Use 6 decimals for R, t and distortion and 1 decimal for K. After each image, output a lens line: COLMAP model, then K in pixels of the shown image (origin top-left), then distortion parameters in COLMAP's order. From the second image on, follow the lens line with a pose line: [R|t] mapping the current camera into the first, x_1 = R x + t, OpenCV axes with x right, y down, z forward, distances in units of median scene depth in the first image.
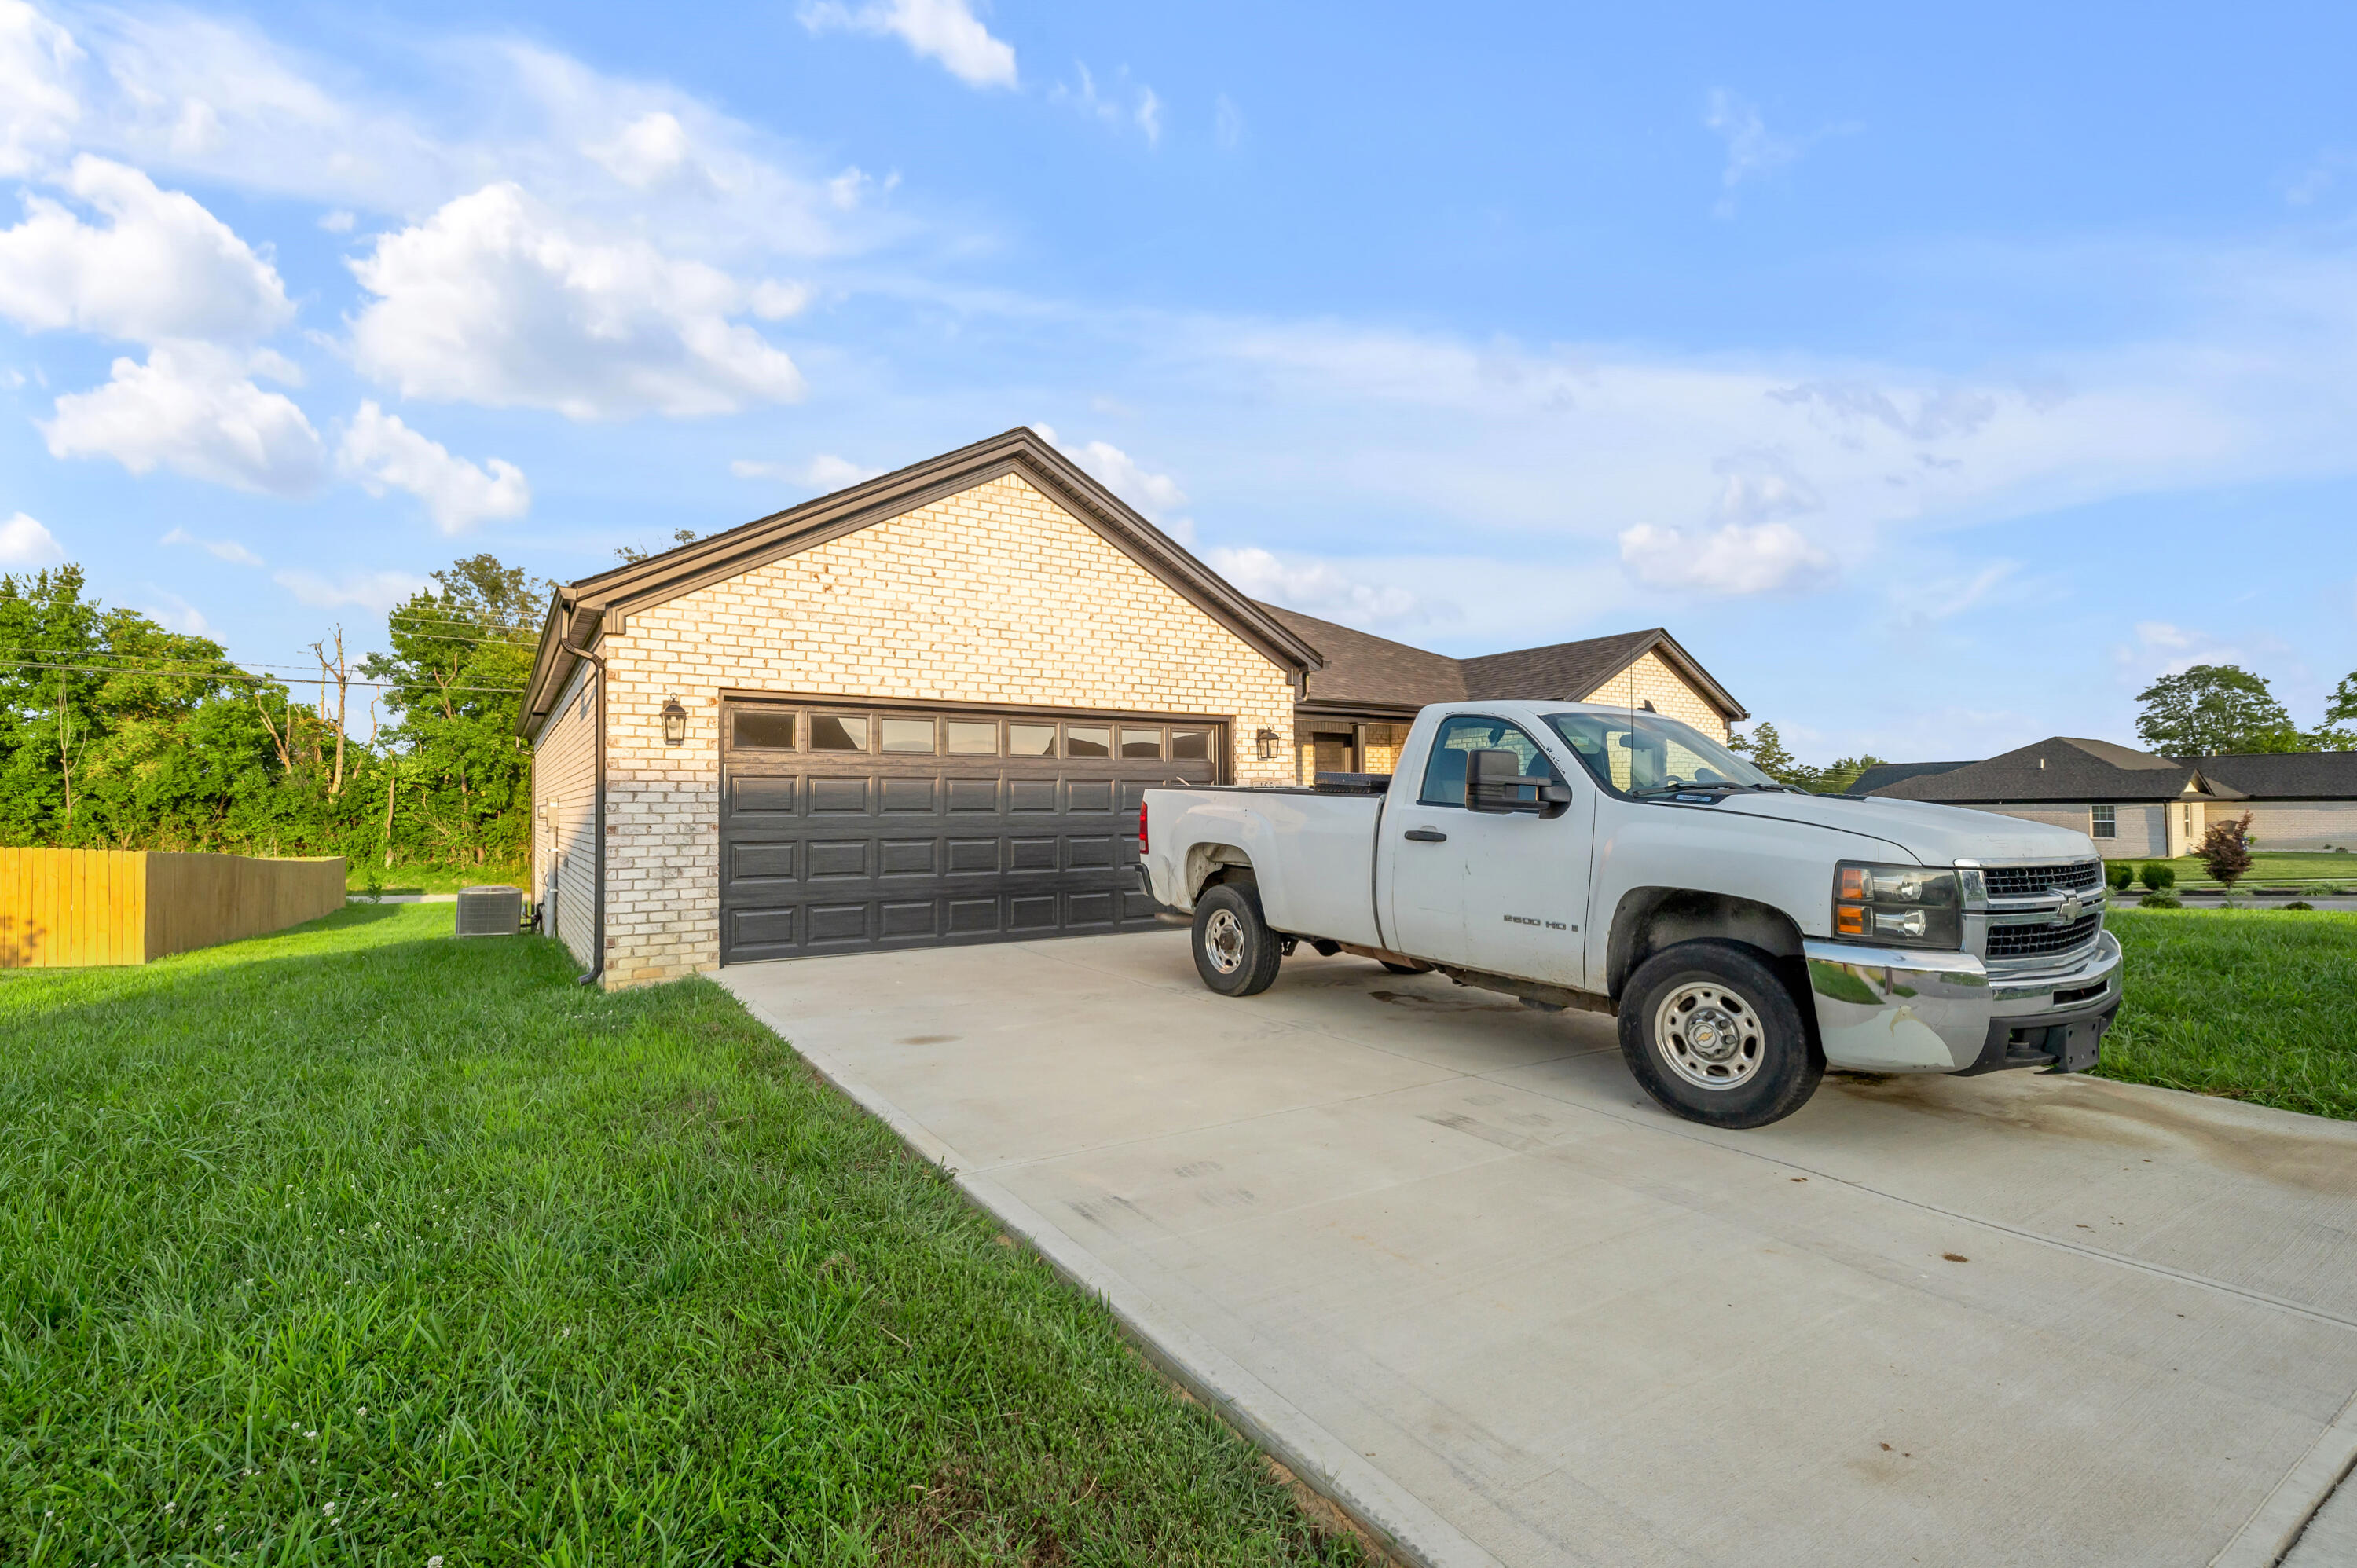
lens RADIAL K [[1073.9, 0, 1179.7], [0, 1073.9, 794.4], [0, 0, 1]] dist [0.000479, 0.000000]
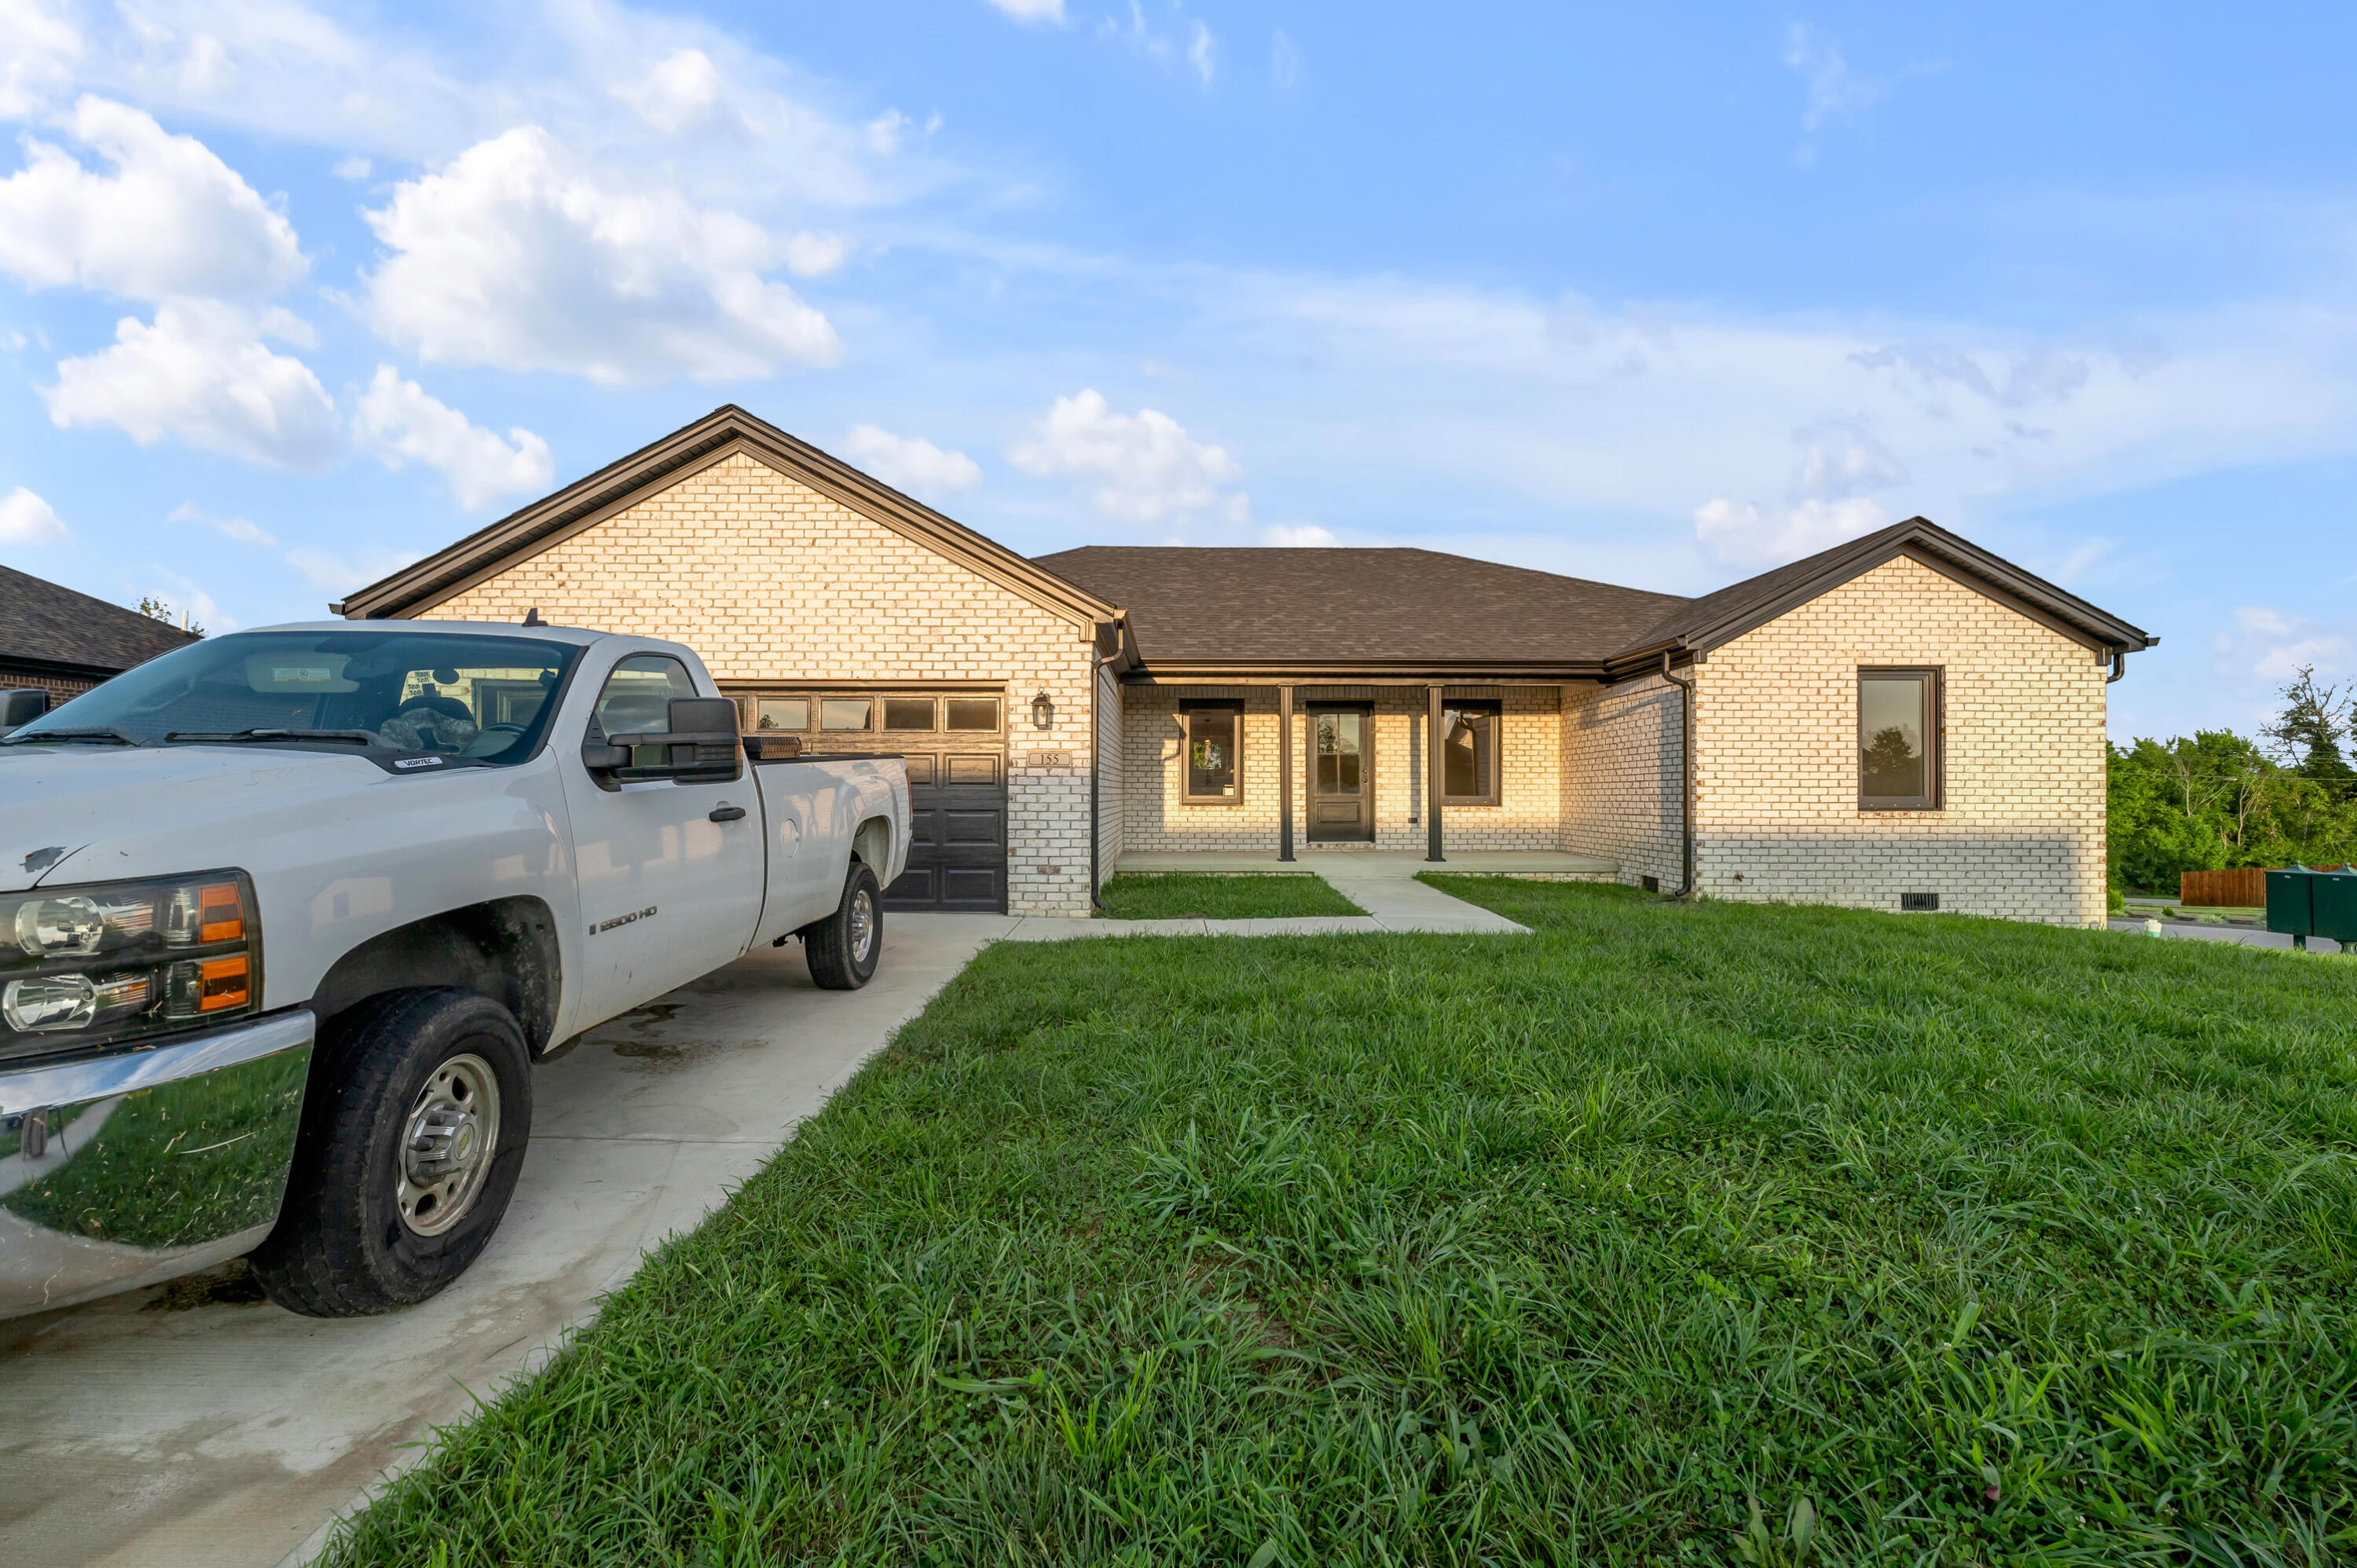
lens RADIAL K [[958.9, 0, 1178.5], [0, 958.9, 784.0], [0, 0, 1]] dist [-0.001383, -0.000091]
pose [[0.837588, 0.008044, -0.546243, 0.695058], [-0.001146, 0.999915, 0.012968, 0.003189], [0.546301, -0.010236, 0.837526, 0.463235]]
